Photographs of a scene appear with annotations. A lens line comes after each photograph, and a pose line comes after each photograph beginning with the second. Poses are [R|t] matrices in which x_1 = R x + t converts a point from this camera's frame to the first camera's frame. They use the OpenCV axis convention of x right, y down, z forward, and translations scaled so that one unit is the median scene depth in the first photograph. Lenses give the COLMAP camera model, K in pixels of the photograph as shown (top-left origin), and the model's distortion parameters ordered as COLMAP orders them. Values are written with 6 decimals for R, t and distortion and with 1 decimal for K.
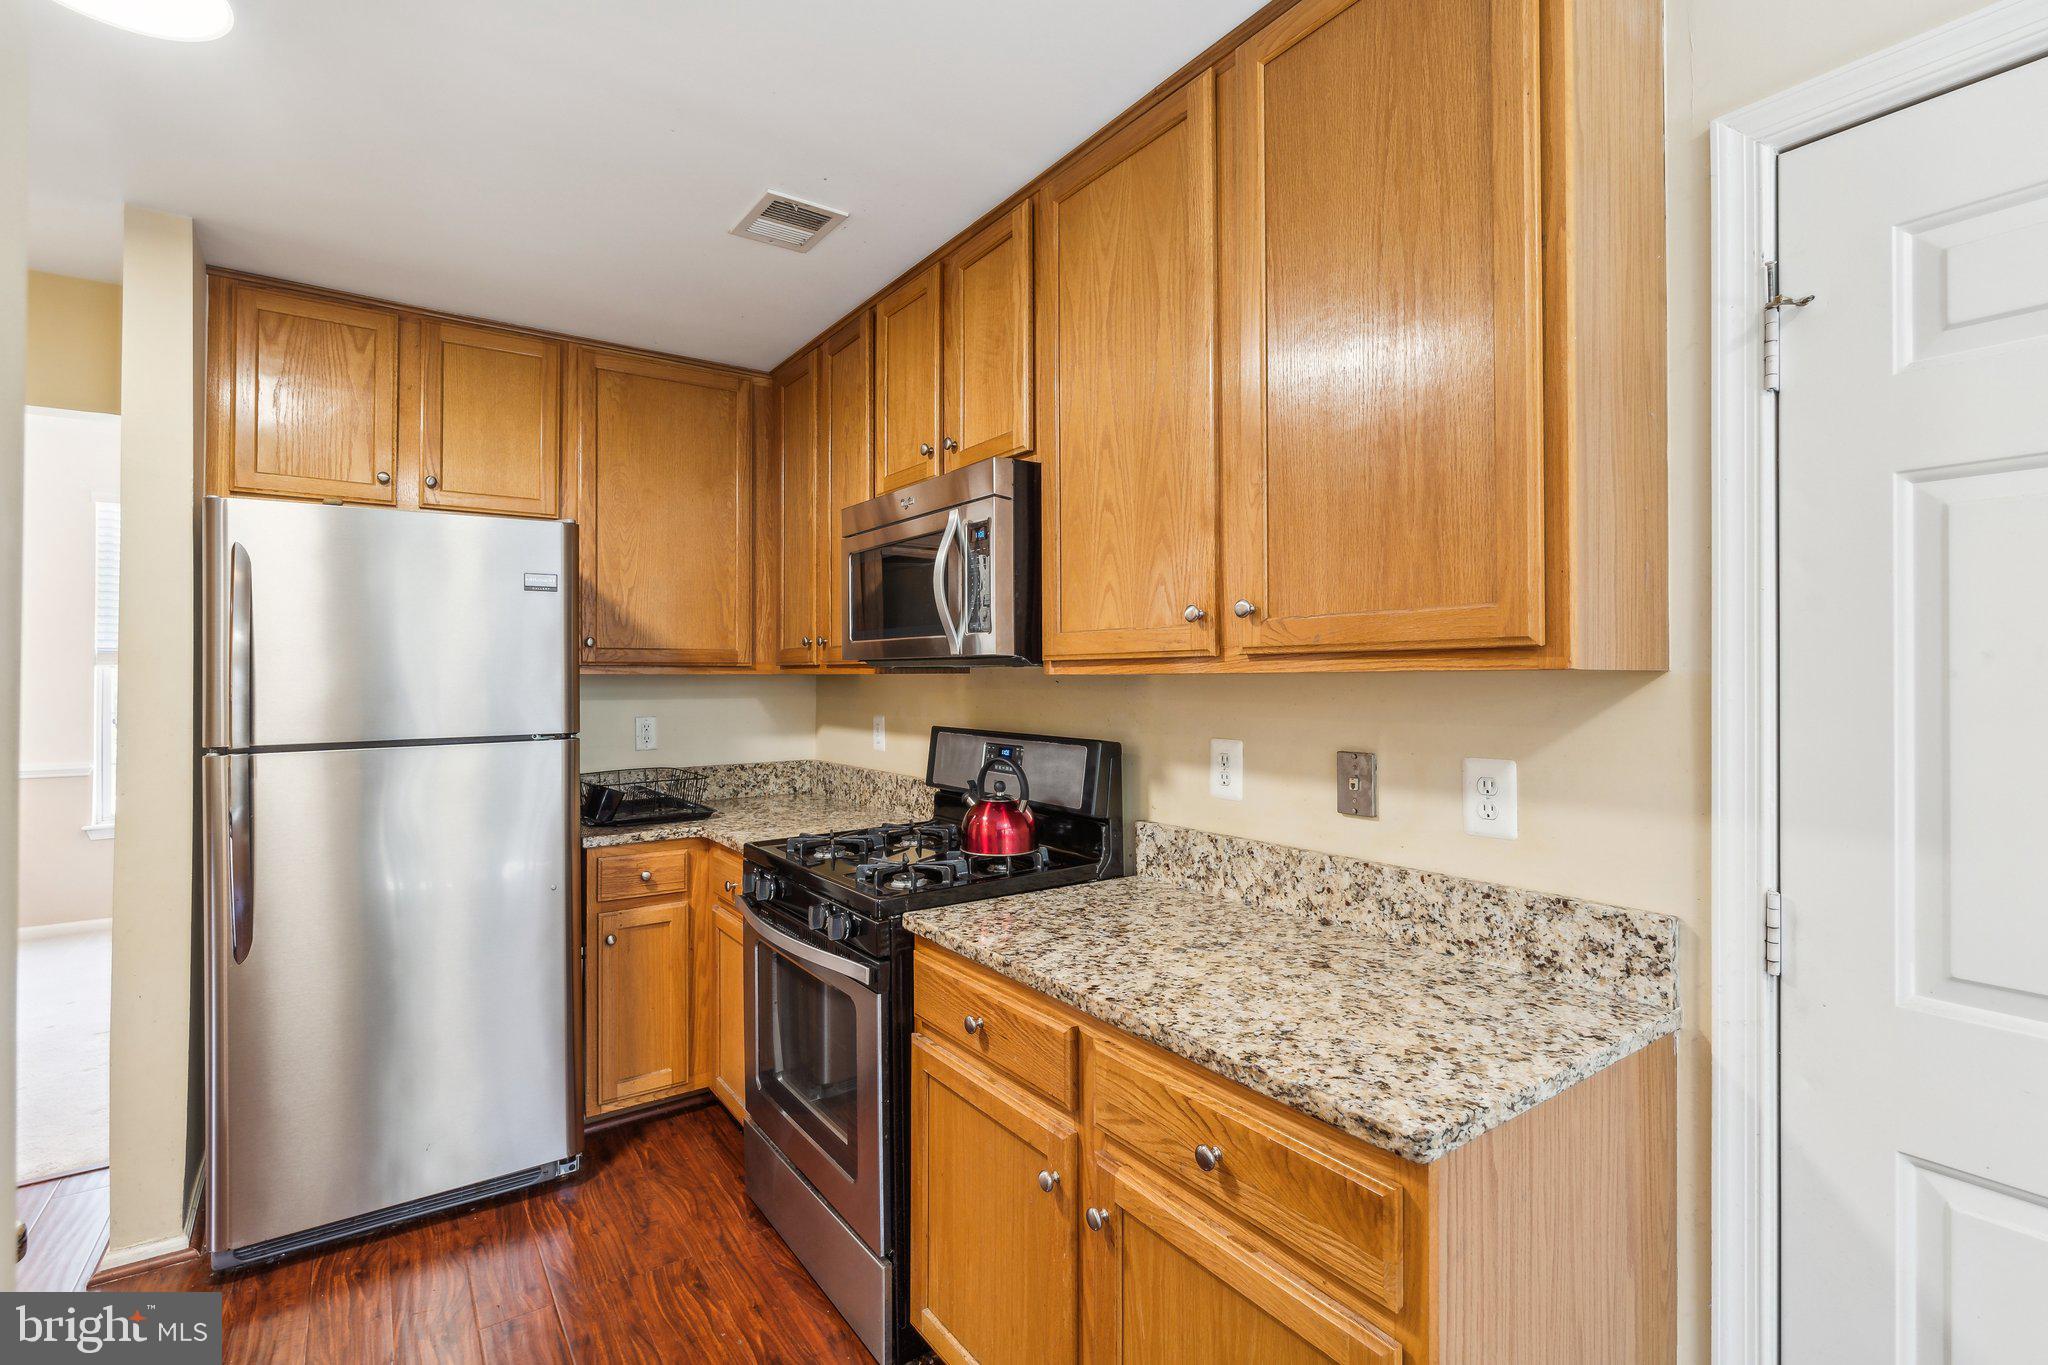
lens RADIAL K [[945.6, 0, 1030.4], [0, 945.6, 670.4], [0, 0, 1]] dist [0.000837, -0.000024]
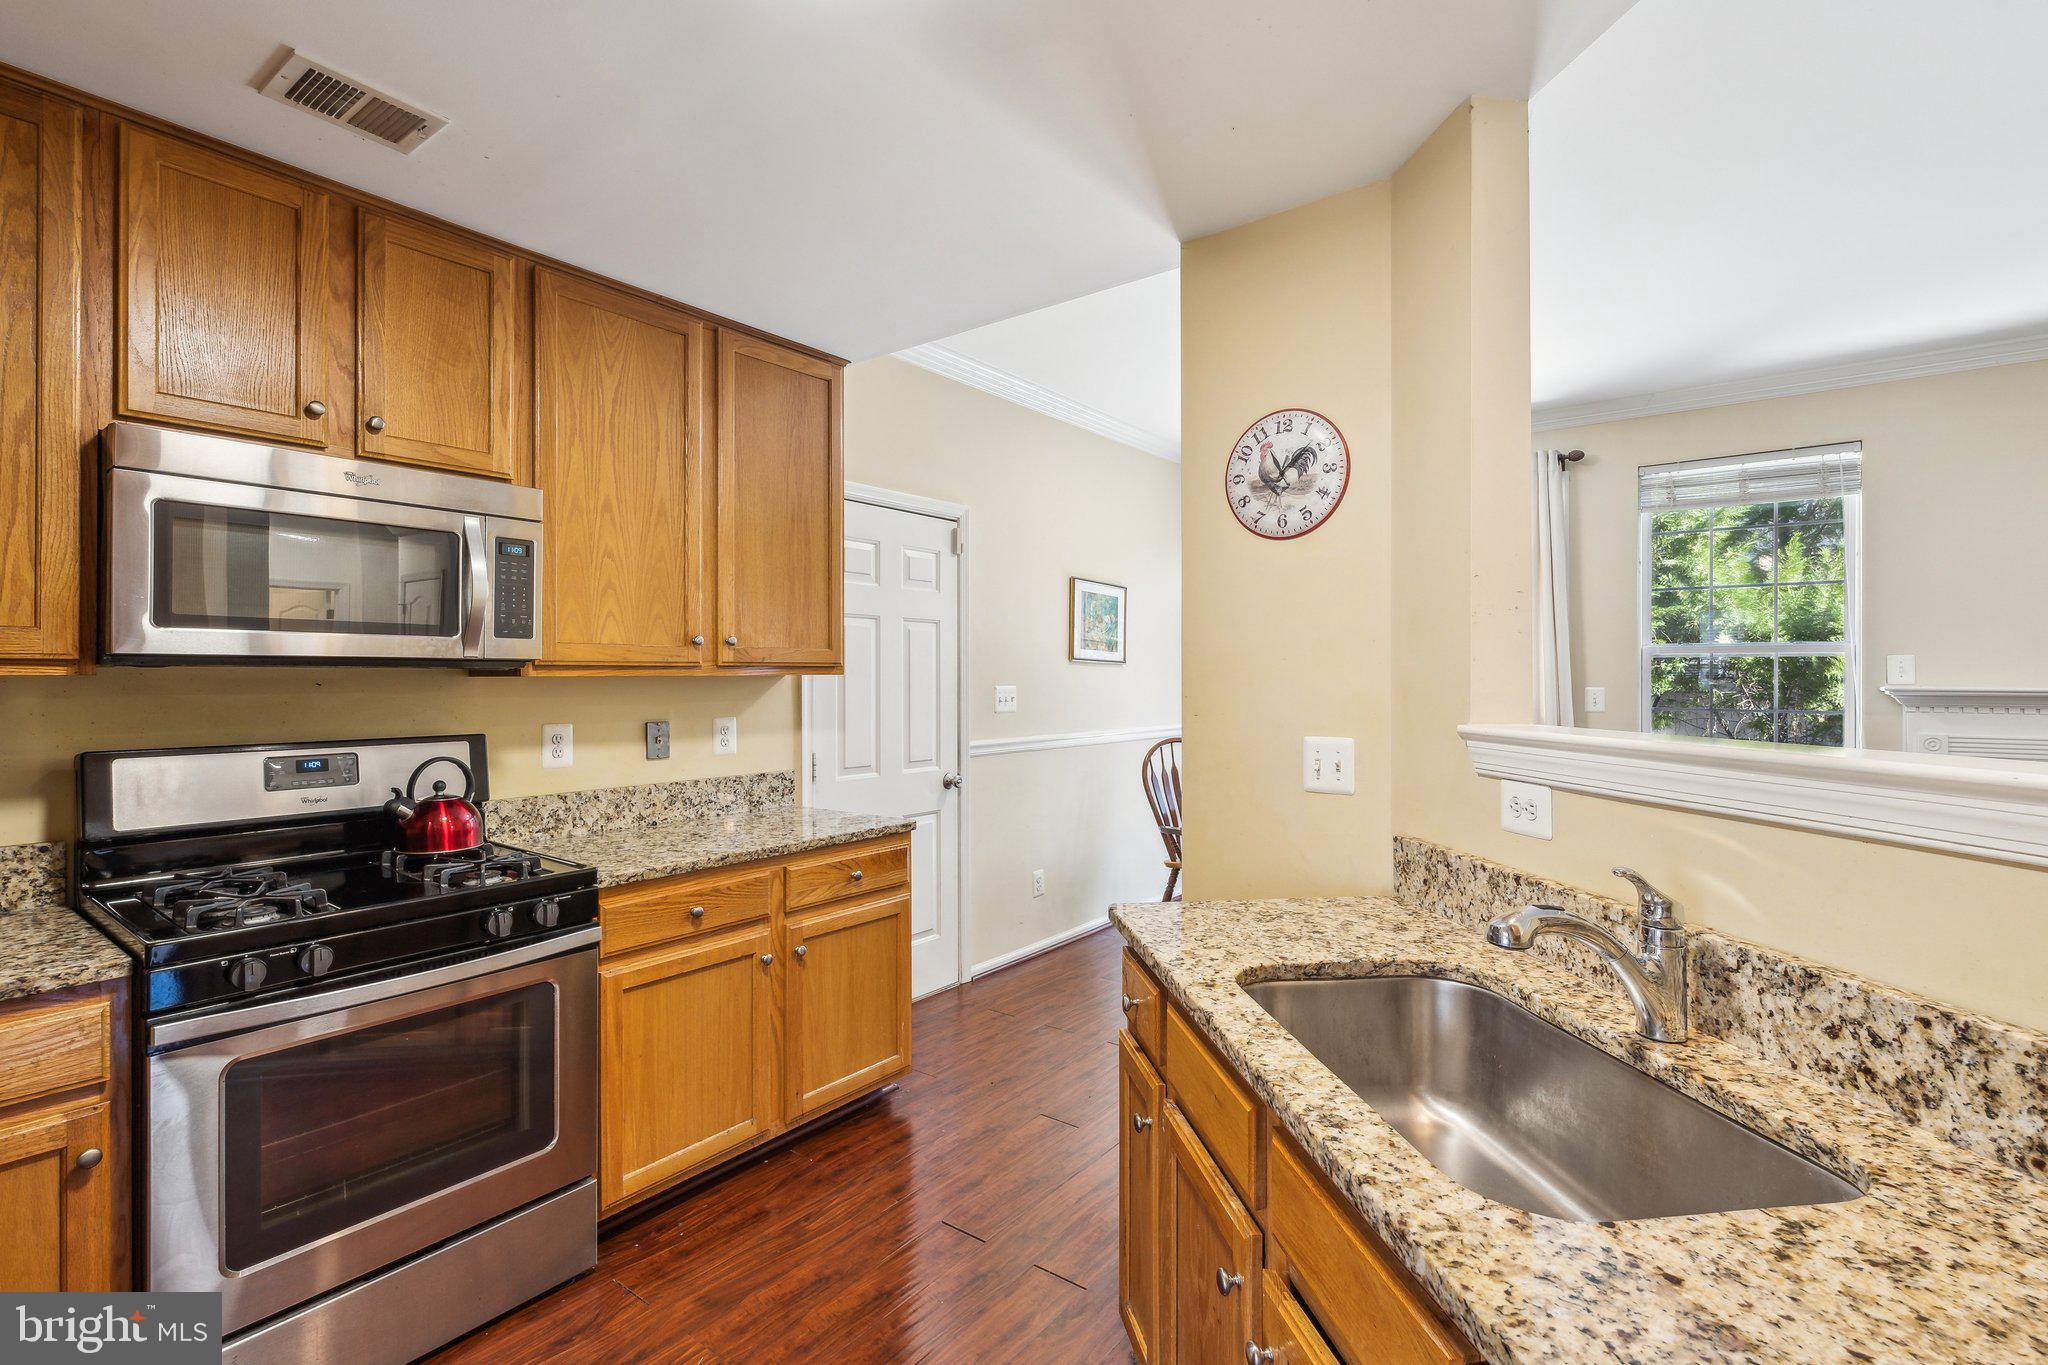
lens RADIAL K [[924.3, 0, 1020.6], [0, 924.3, 696.2], [0, 0, 1]] dist [-0.001762, -0.000033]
pose [[-0.293442, -0.017887, 0.955810, -1.359493], [-0.001827, 0.999834, 0.018150, 0.007537], [-0.955975, 0.003580, -0.293425, 0.804857]]
